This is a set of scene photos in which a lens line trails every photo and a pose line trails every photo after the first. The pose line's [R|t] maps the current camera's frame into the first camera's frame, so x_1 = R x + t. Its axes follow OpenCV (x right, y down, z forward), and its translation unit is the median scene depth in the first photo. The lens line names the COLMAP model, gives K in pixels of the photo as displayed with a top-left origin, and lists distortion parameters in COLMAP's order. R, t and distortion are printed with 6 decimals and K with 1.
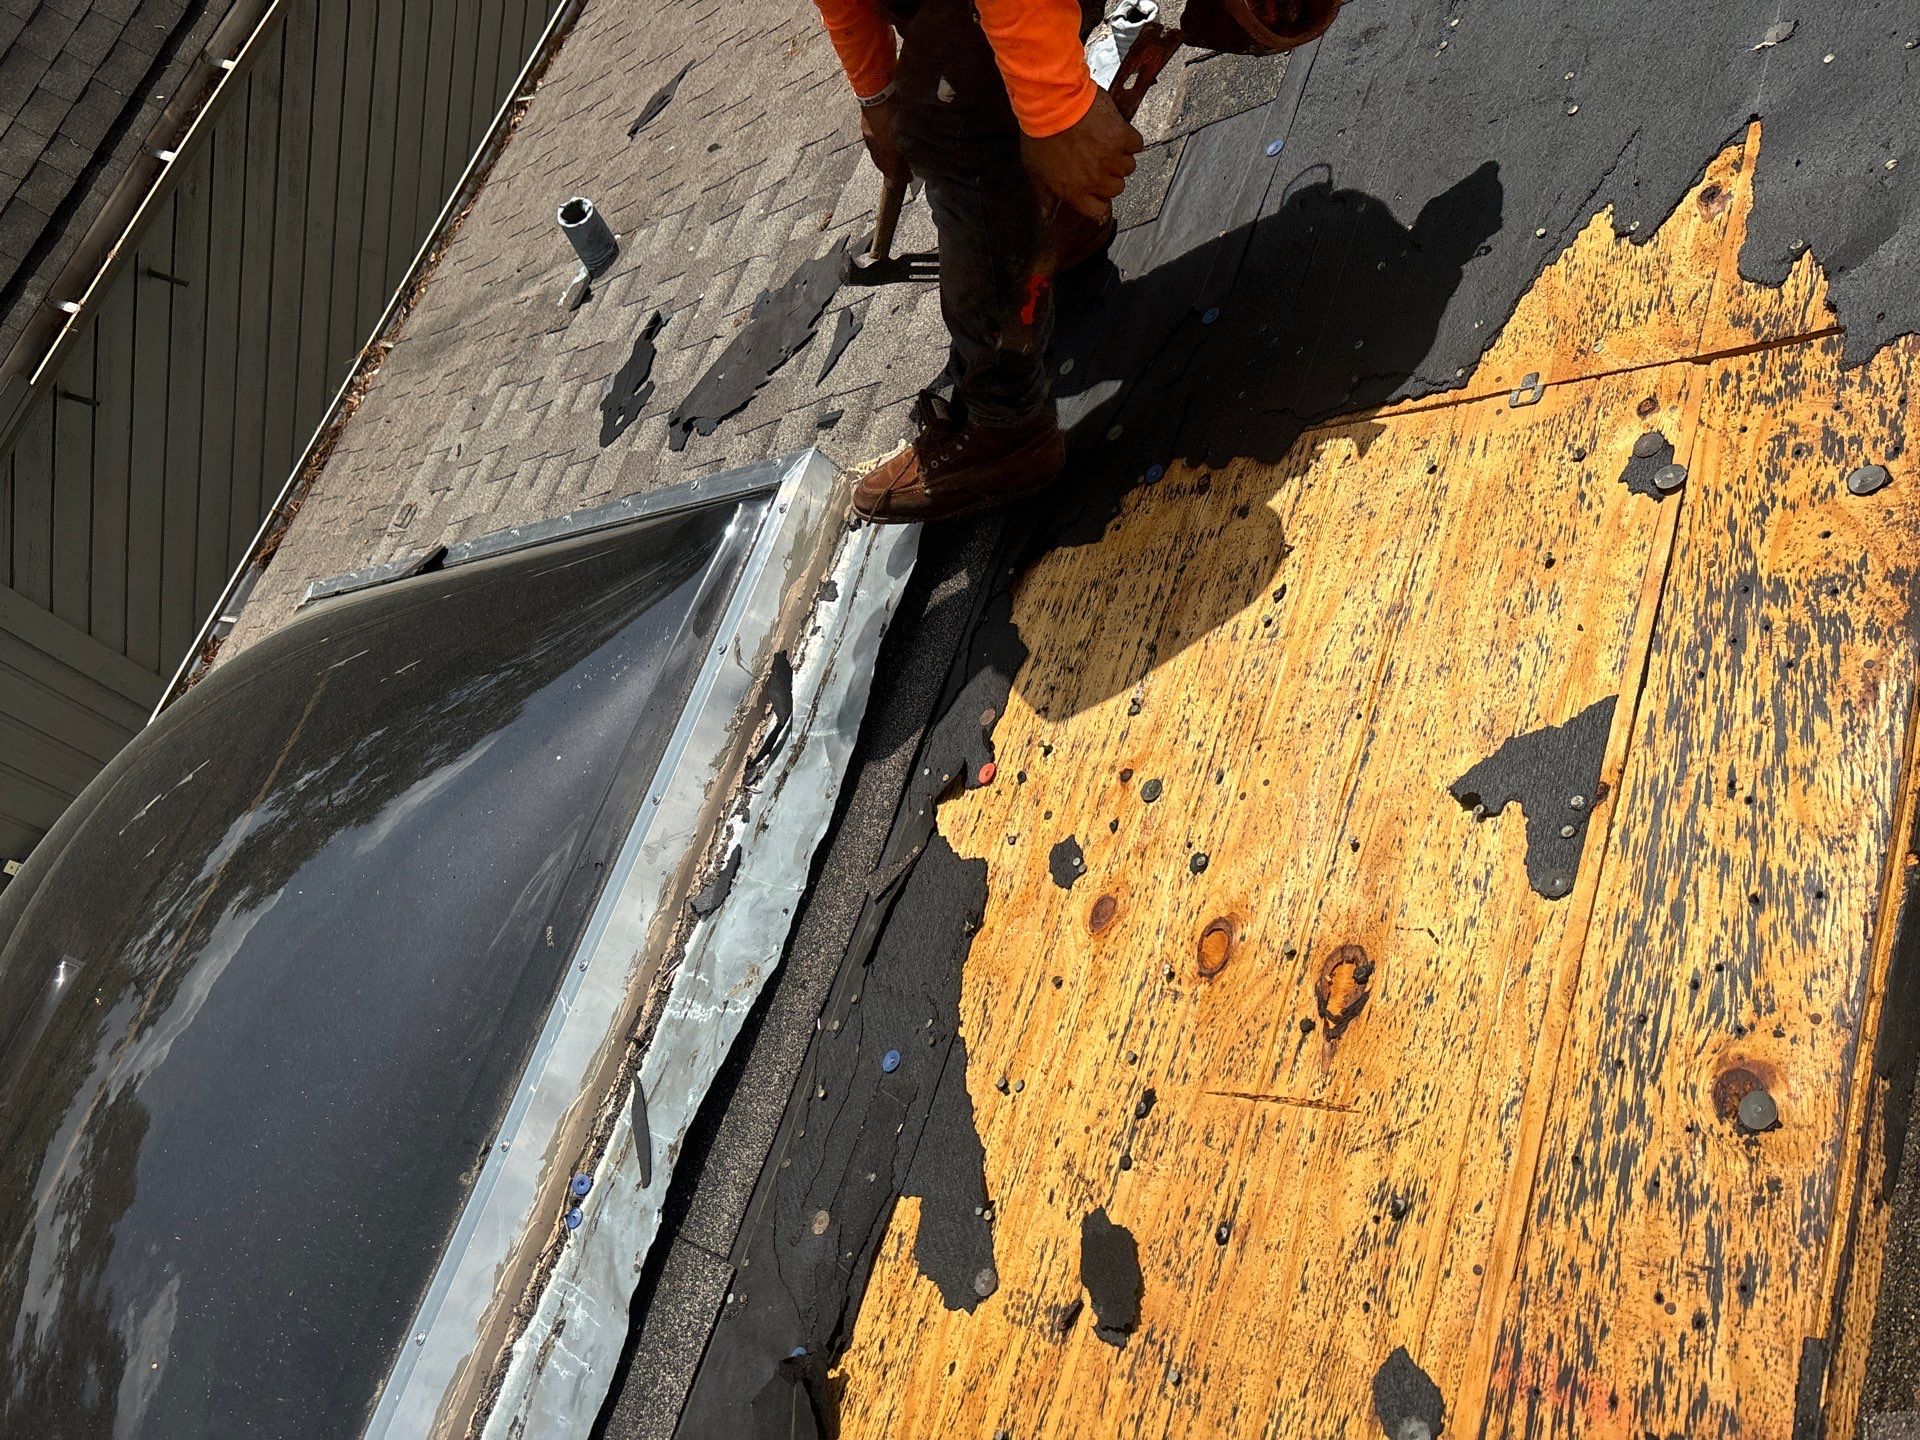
lens RADIAL K [[1464.6, 0, 969.7], [0, 1464.6, 695.0], [0, 0, 1]] dist [0.054362, -0.059676]
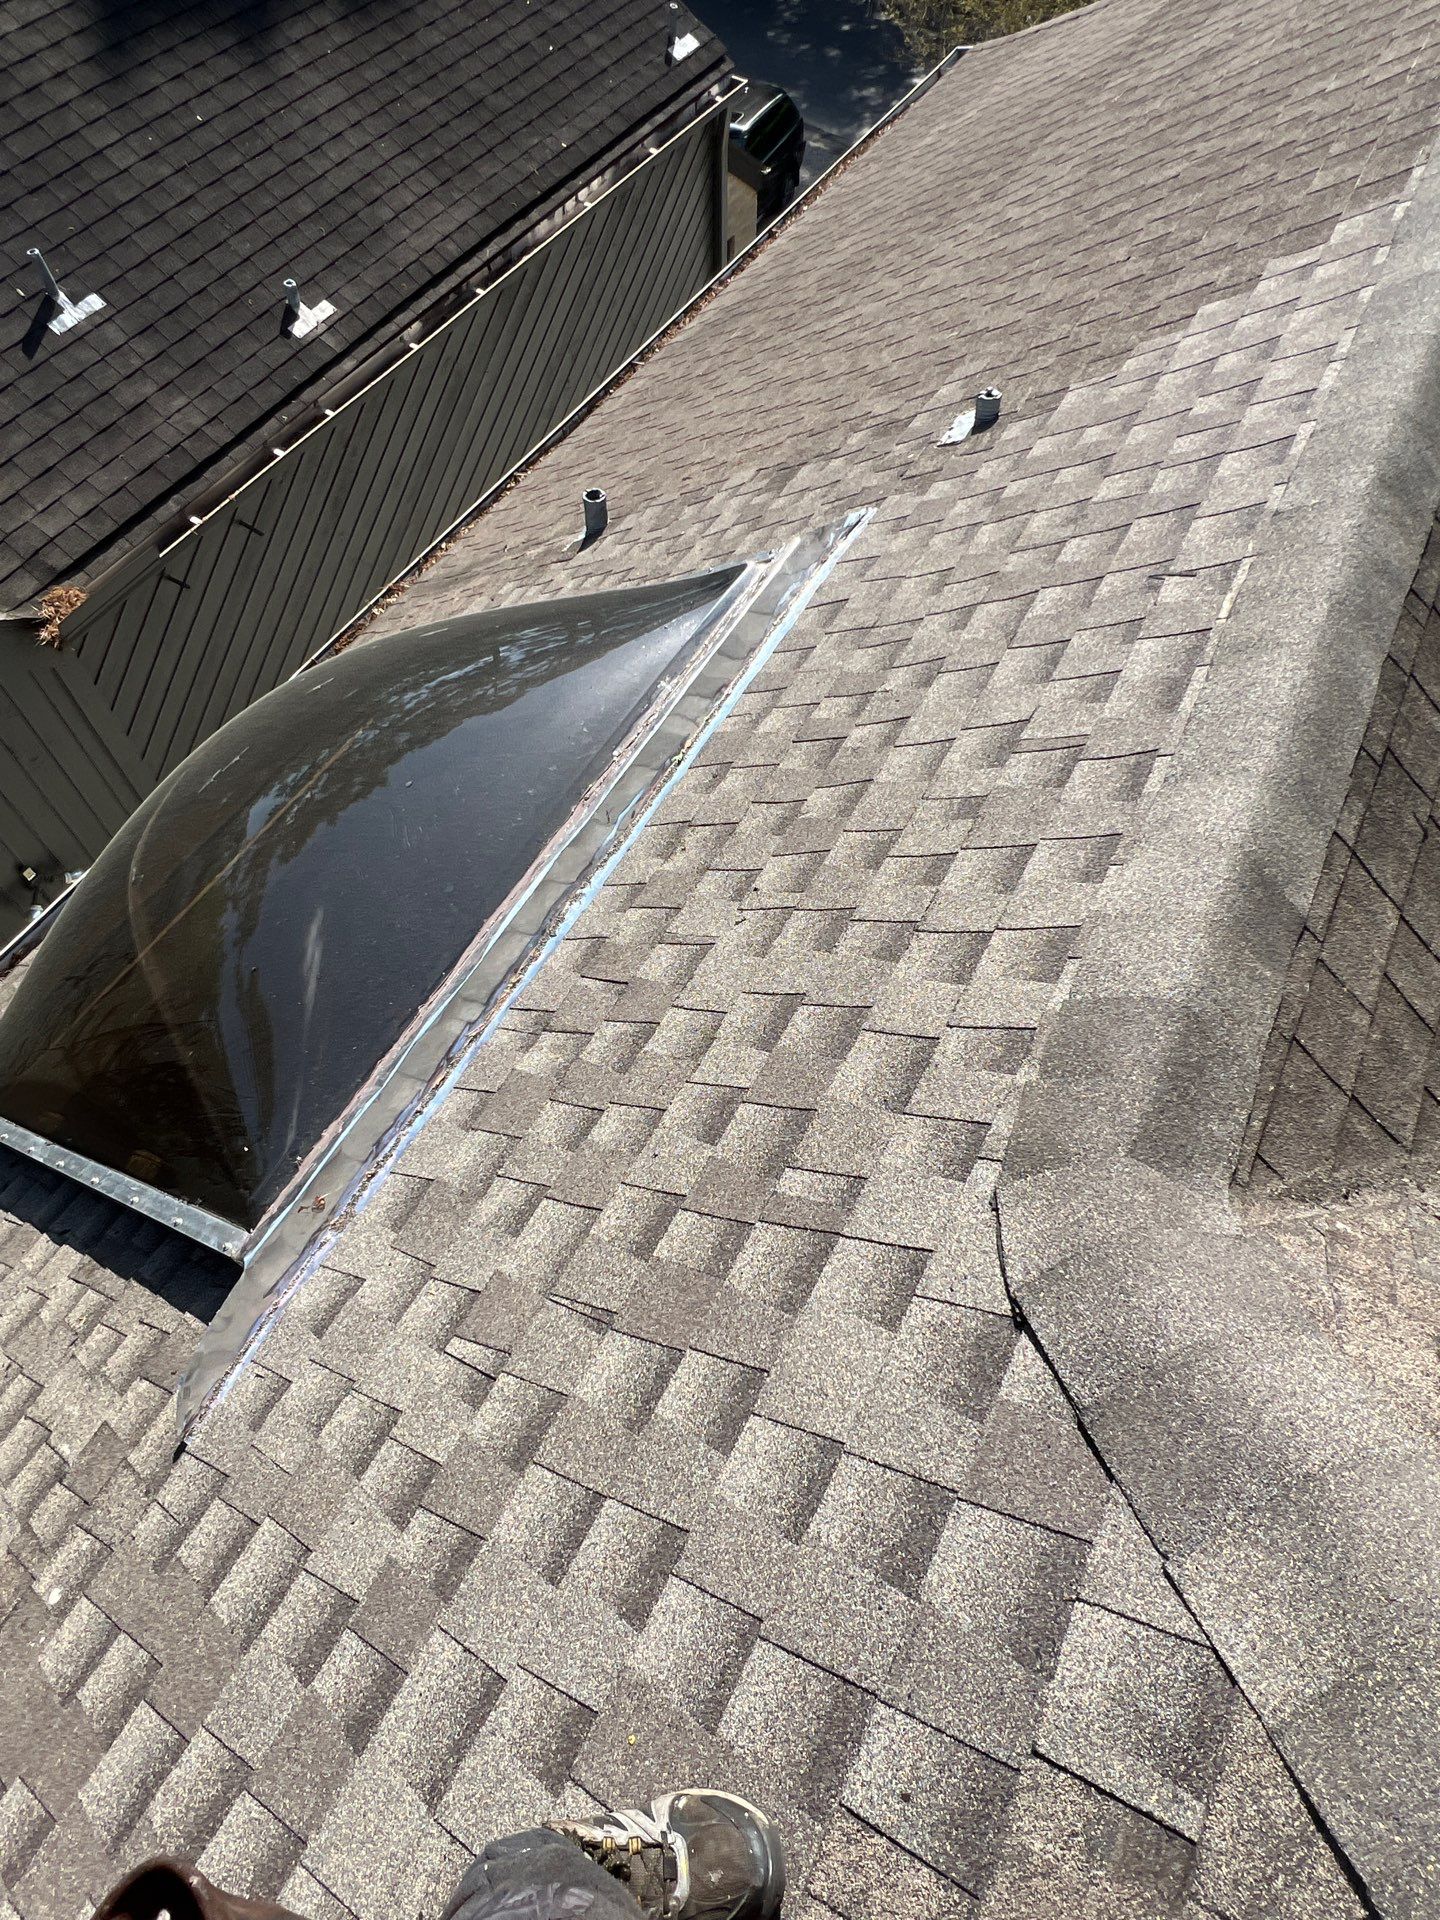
lens RADIAL K [[1098.9, 0, 719.9], [0, 1098.9, 964.6], [0, 0, 1]] dist [-0.001601, 0.002864]
pose [[0.969906, 0.224101, 0.095189, -0.091033], [-0.209355, 0.967197, -0.143878, 0.247535], [-0.124310, 0.119620, 0.985007, -0.139276]]
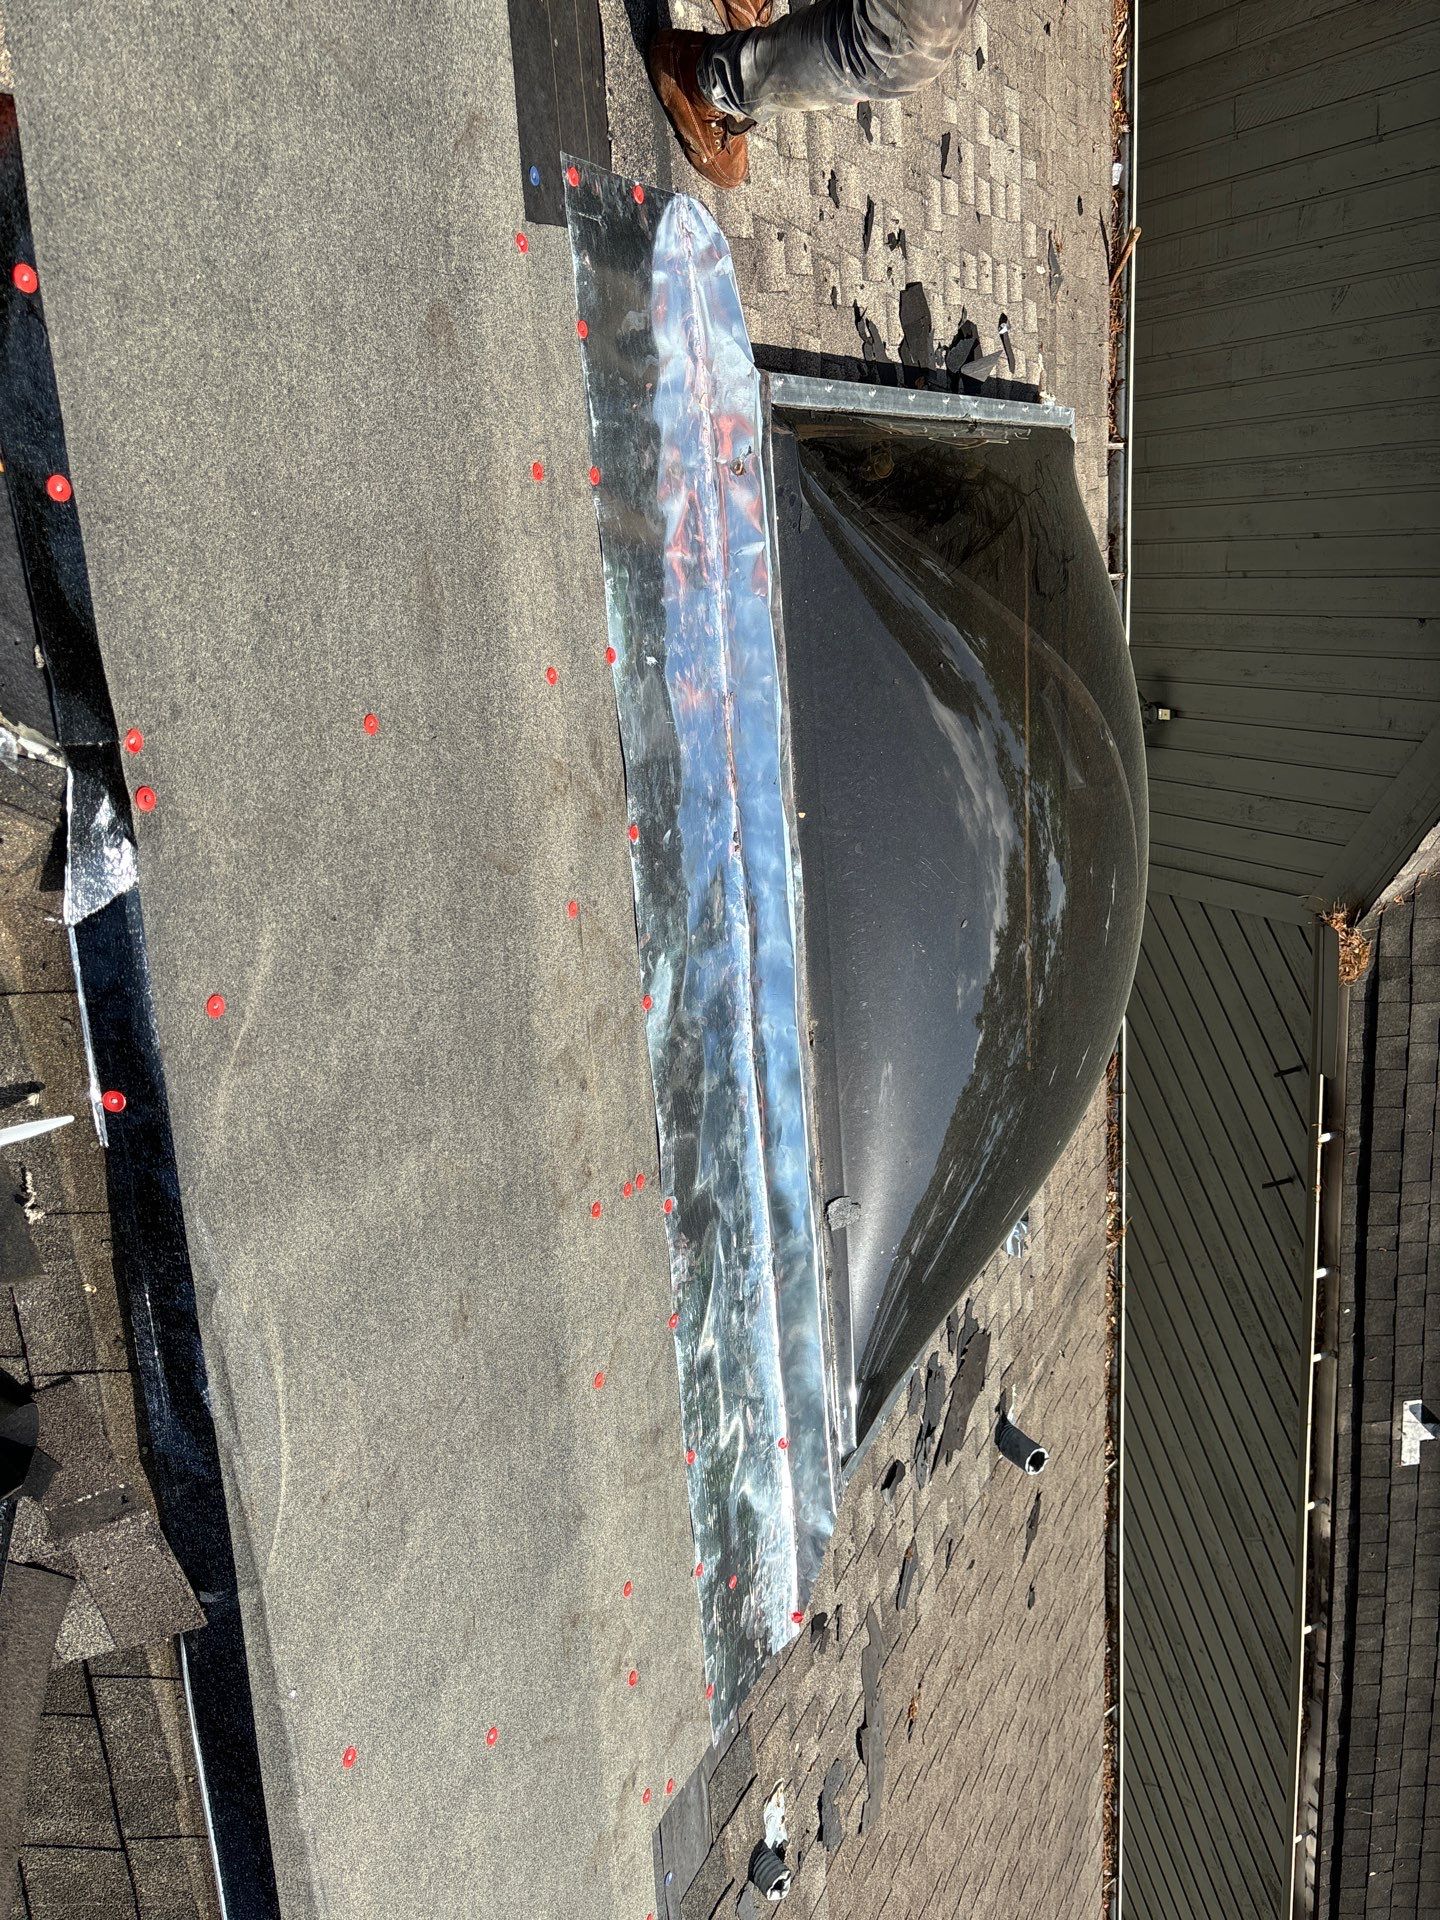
lens RADIAL K [[1464.6, 0, 725.1], [0, 1464.6, 951.7], [0, 0, 1]] dist [0.054362, -0.059676]
pose [[-0.867737, 0.466342, -0.171922, -0.008345], [-0.468106, -0.883068, -0.032681, 0.178600], [-0.167059, 0.052119, 0.984568, -0.197247]]
